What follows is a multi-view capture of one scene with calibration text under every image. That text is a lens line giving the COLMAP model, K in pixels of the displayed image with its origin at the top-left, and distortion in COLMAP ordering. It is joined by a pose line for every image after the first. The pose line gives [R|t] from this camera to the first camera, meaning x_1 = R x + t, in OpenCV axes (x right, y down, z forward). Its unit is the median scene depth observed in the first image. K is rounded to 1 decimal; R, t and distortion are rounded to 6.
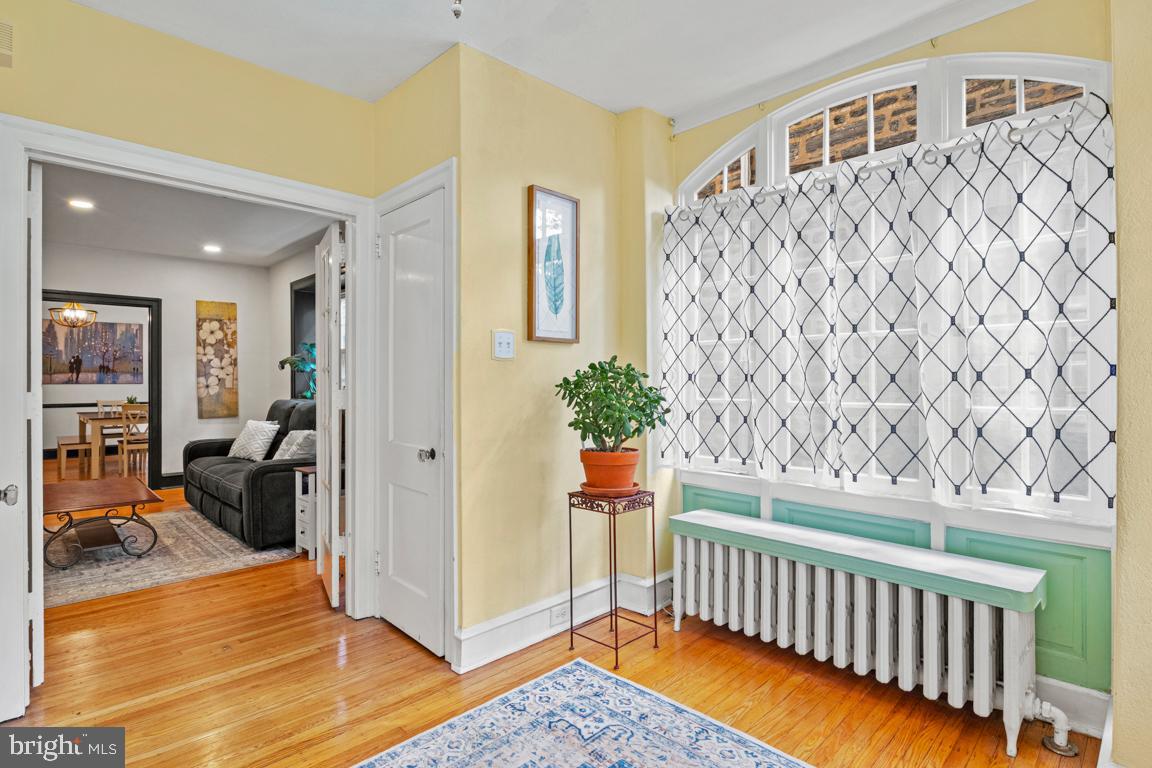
lens RADIAL K [[573.4, 0, 583.9], [0, 573.4, 380.2], [0, 0, 1]] dist [-0.008153, -0.003750]
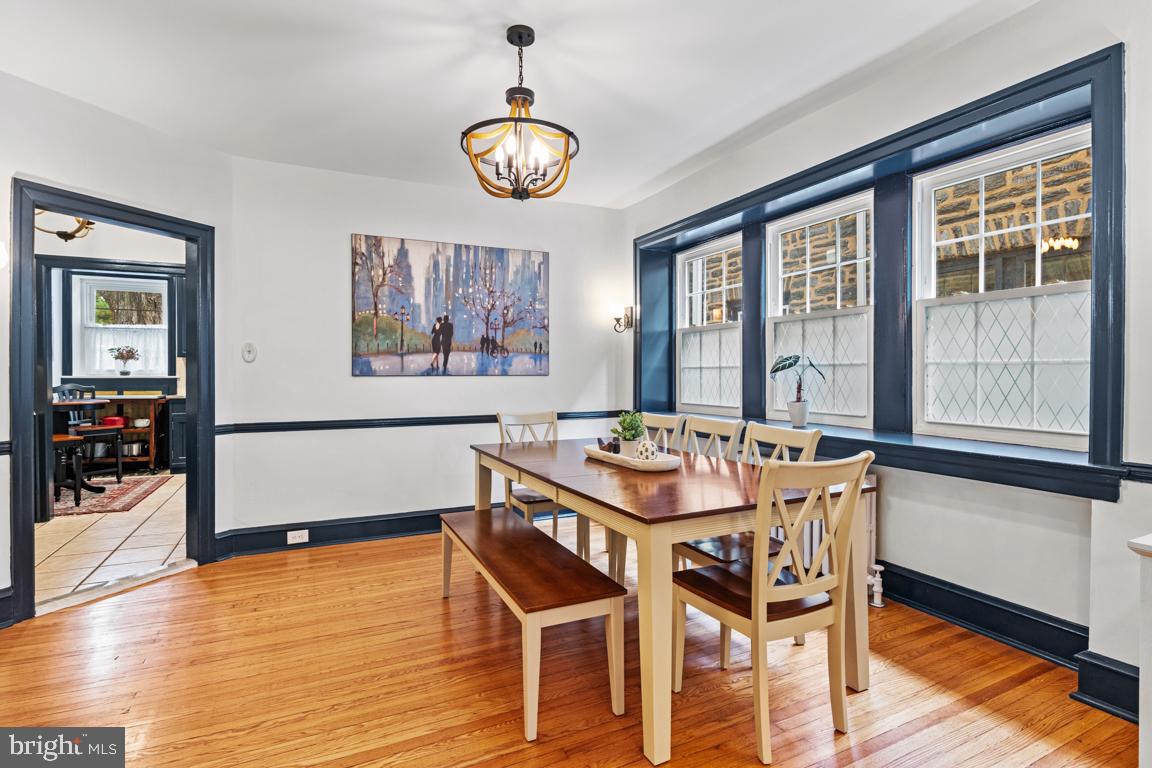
lens RADIAL K [[573.4, 0, 587.5], [0, 573.4, 375.1], [0, 0, 1]] dist [-0.008153, -0.003750]
pose [[0.953629, 0.001648, -0.300979, -0.631067], [-0.000083, 0.999986, 0.005213, 0.003356], [0.300984, -0.004946, 0.953616, 0.576723]]
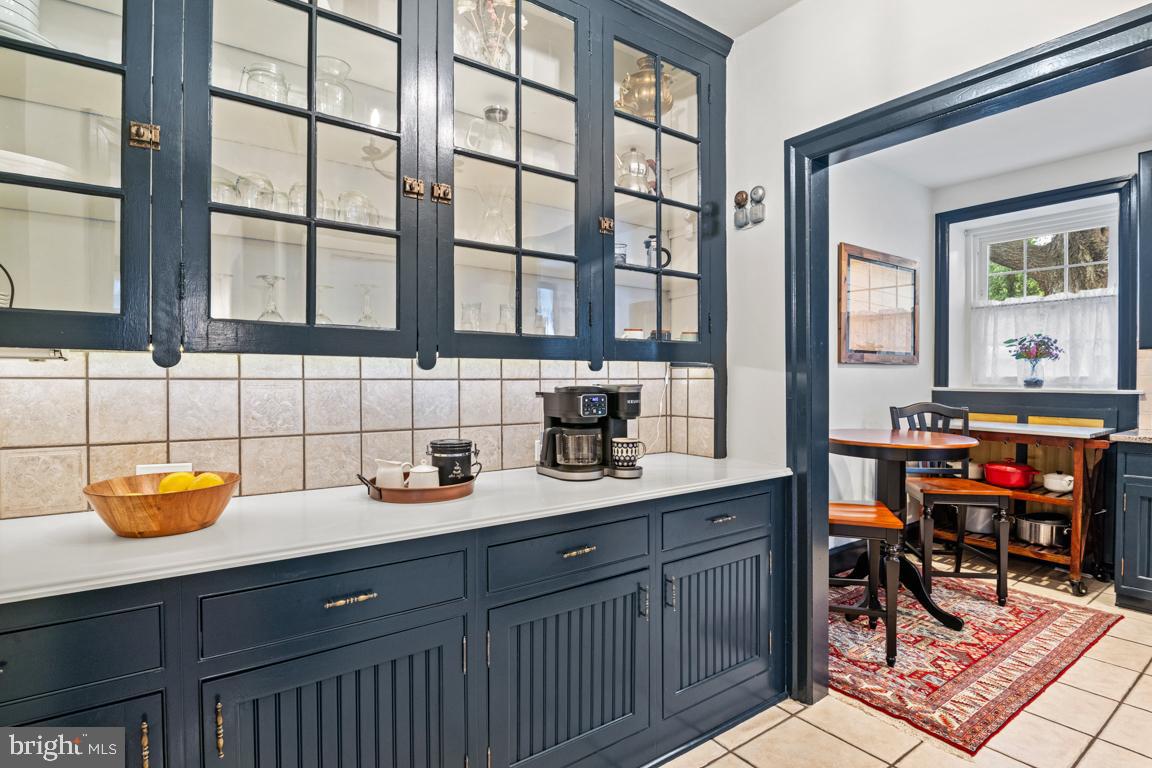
lens RADIAL K [[573.4, 0, 582.0], [0, 573.4, 388.5], [0, 0, 1]] dist [-0.008153, -0.003750]
pose [[-0.144574, 0.021880, -0.989252, -1.143357], [0.010265, 0.999735, 0.020612, -0.006547], [0.989441, -0.007175, -0.144761, 0.968515]]
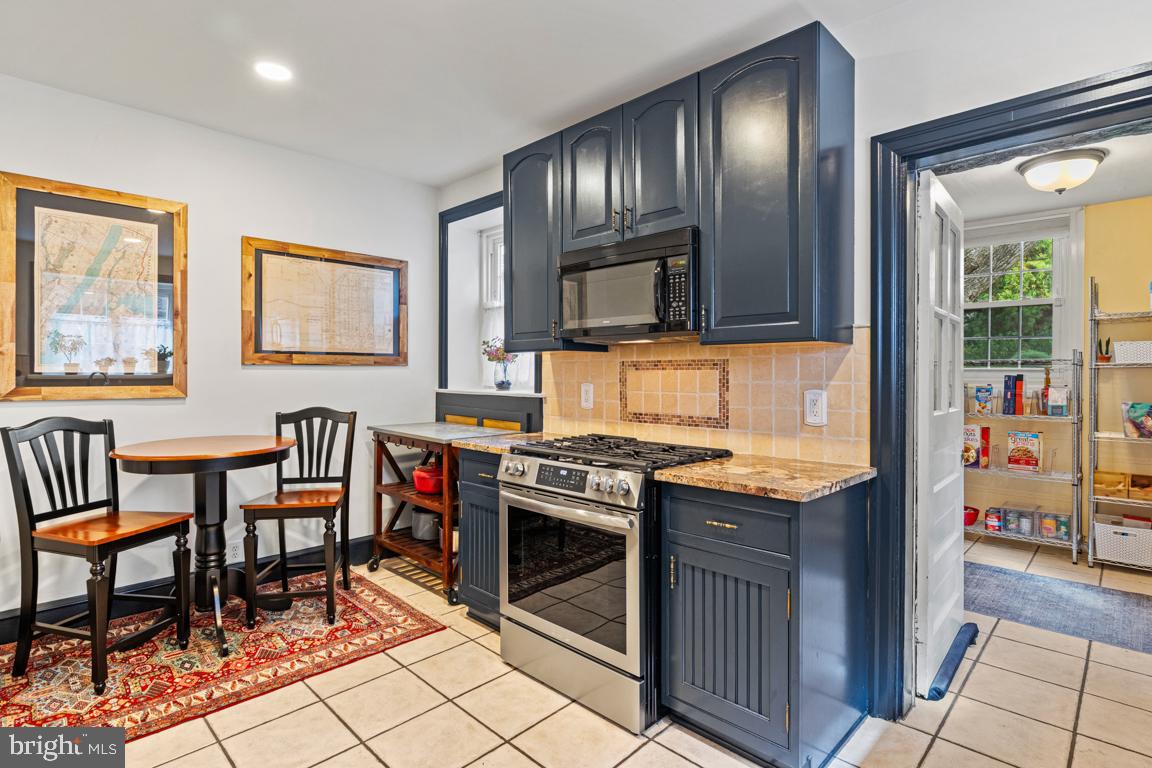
lens RADIAL K [[573.4, 0, 577.5], [0, 573.4, 373.6], [0, 0, 1]] dist [-0.008153, -0.003750]
pose [[0.030964, 0.005395, -0.999506, -1.202556], [0.004452, 0.999975, 0.005535, -0.010285], [0.999511, -0.004621, 0.030939, 1.418292]]
